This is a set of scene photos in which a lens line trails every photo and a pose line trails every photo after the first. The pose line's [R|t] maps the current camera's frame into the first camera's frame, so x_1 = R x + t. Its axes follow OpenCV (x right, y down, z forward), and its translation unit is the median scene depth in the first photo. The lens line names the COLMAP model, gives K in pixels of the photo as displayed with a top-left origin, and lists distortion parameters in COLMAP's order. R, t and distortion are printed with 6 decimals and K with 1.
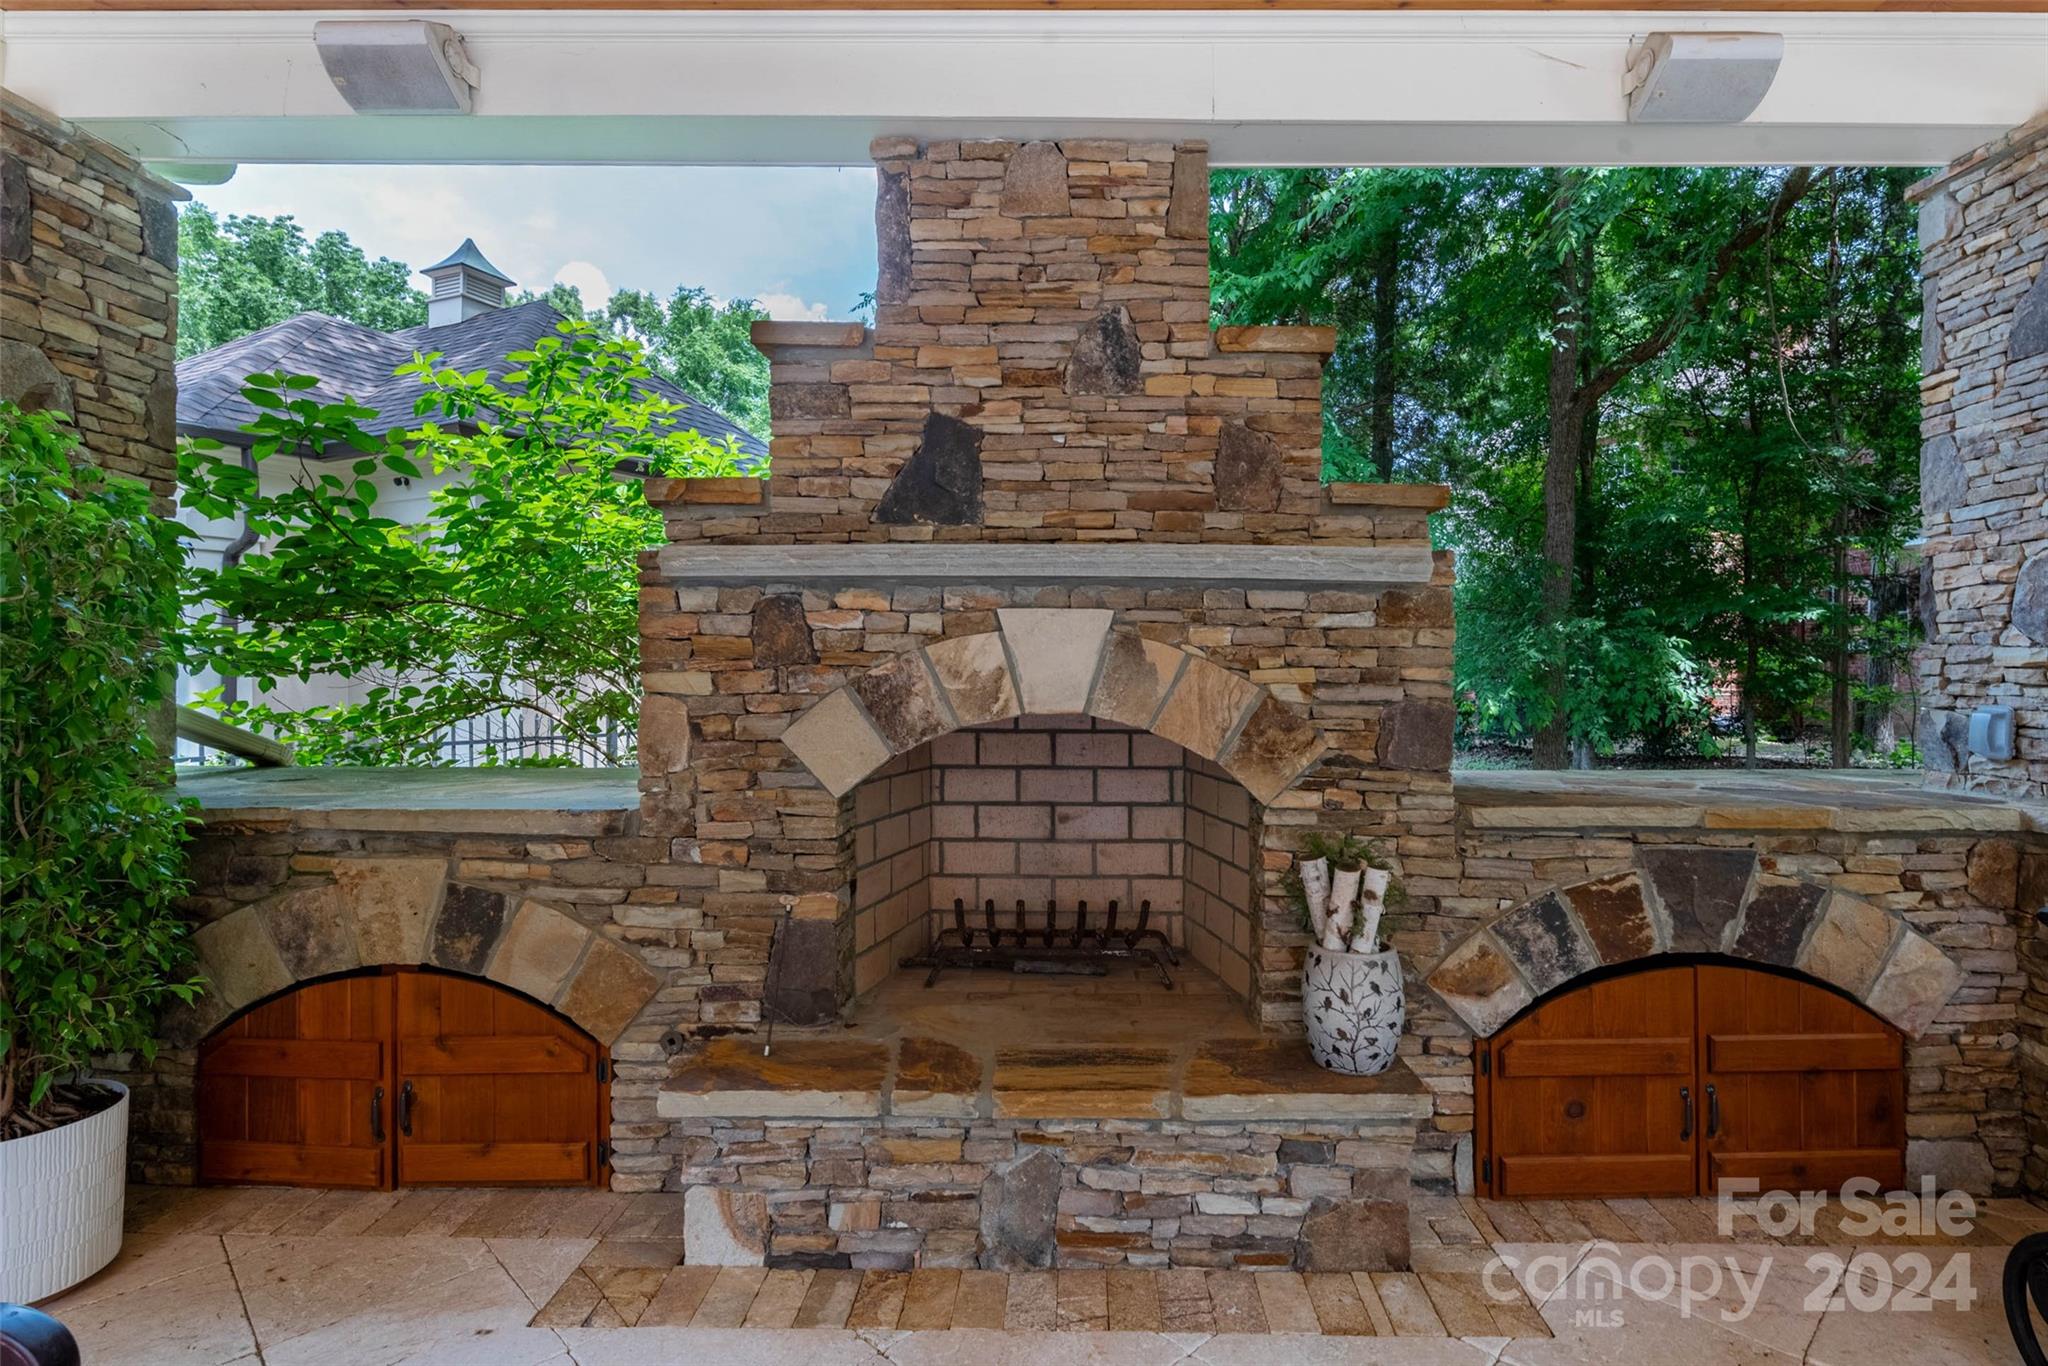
lens RADIAL K [[1122.8, 0, 1029.3], [0, 1122.8, 657.6], [0, 0, 1]] dist [-0.001010, -0.001289]
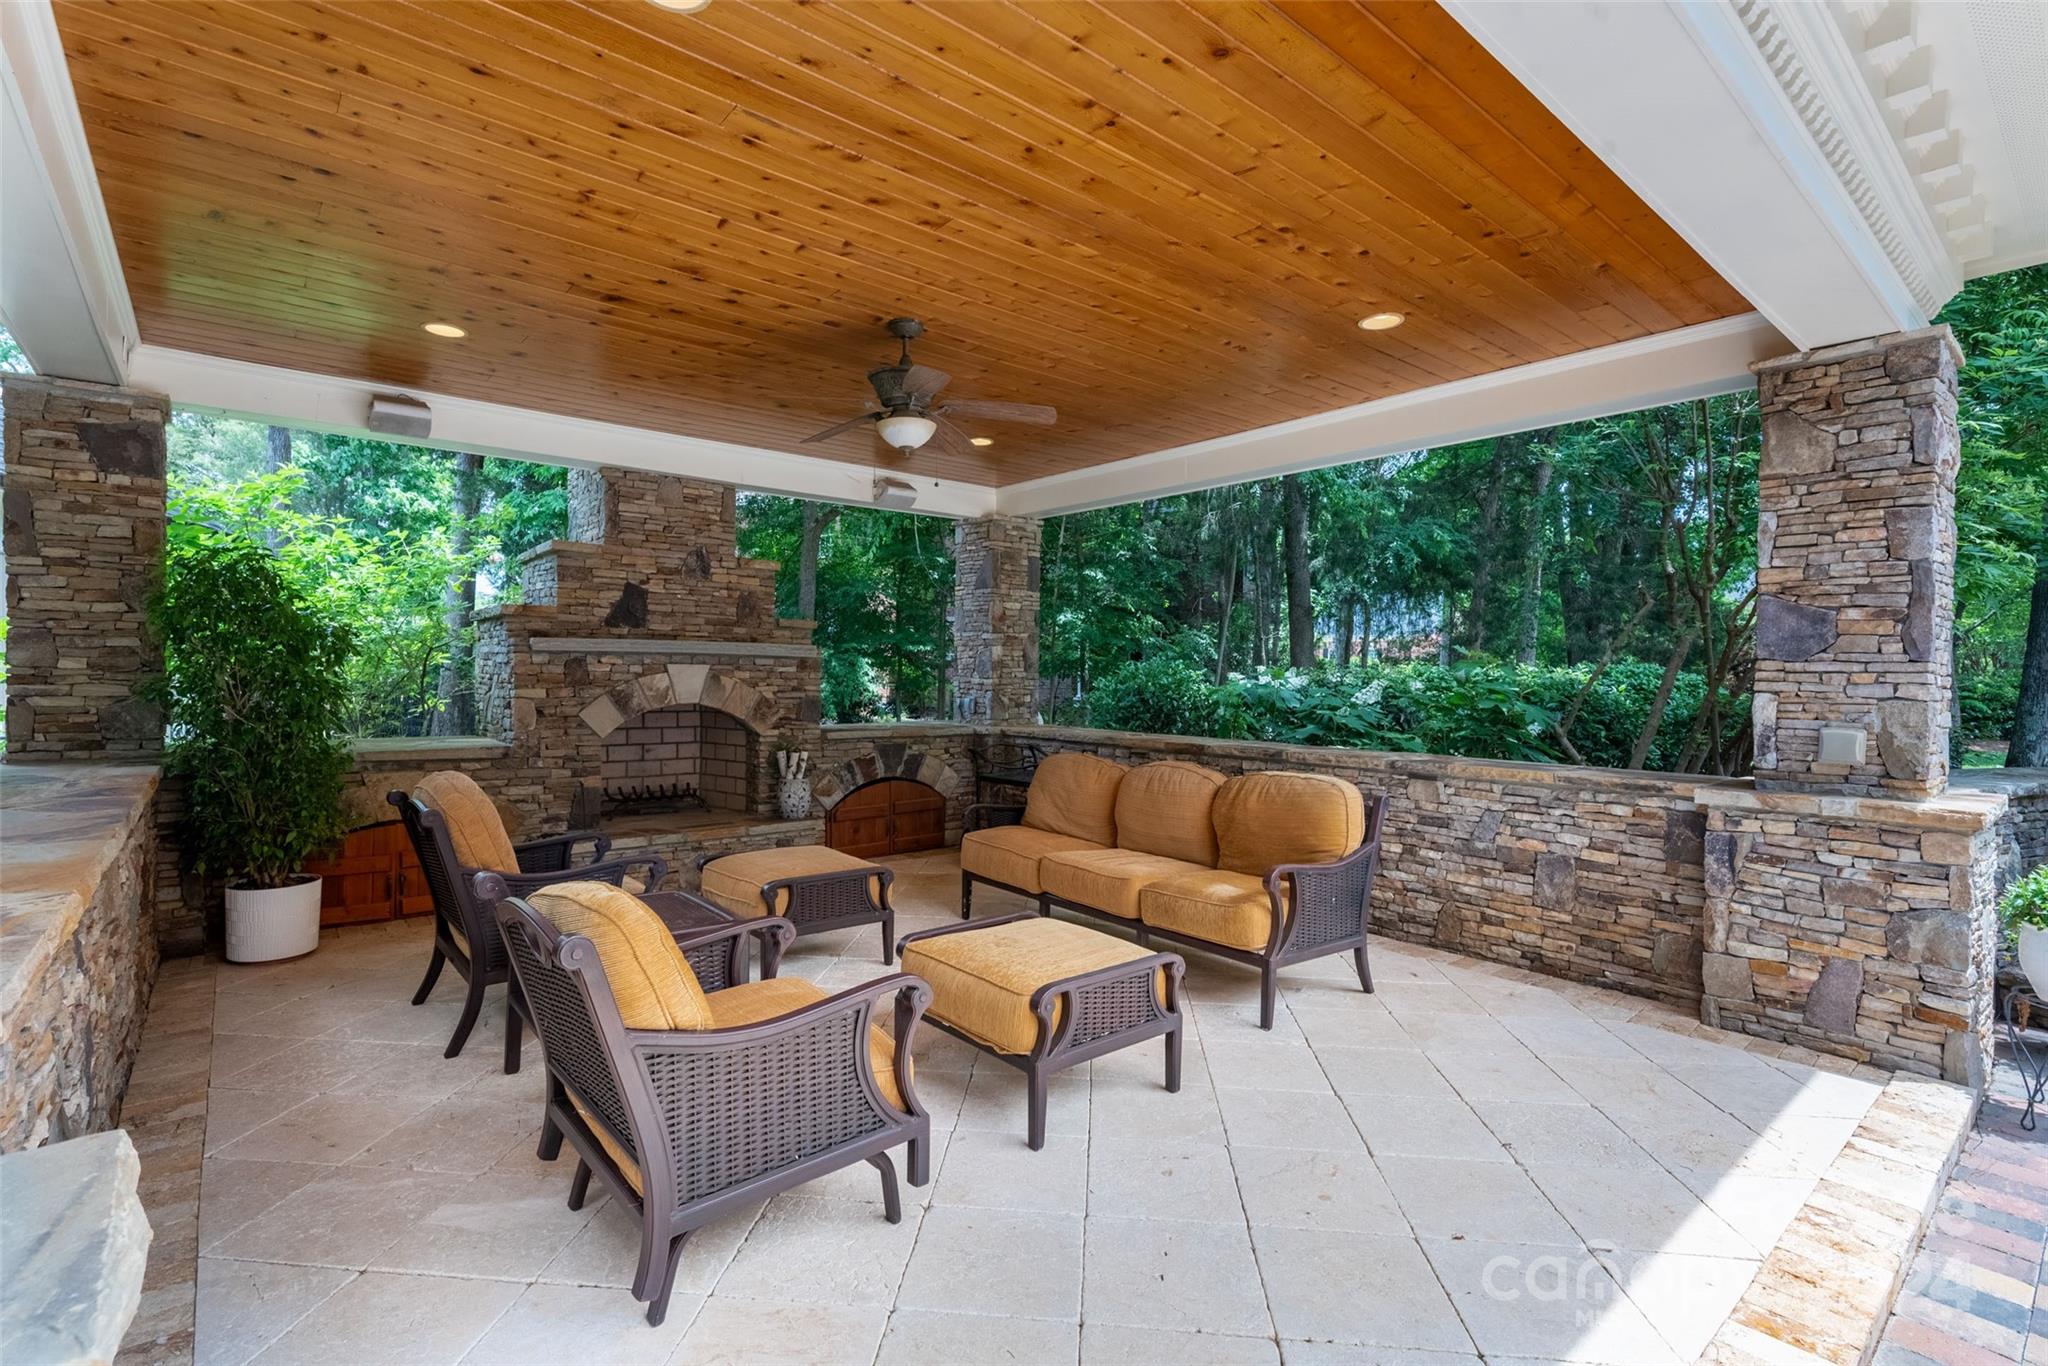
lens RADIAL K [[954.6, 0, 1024.0], [0, 954.6, 683.0], [0, 0, 1]] dist [-0.000472, 0.000052]
pose [[0.761287, -0.001829, 0.648413, -0.836493], [-0.016695, 0.999609, 0.022422, -0.062917], [-0.648200, -0.027895, 0.760959, -1.243237]]
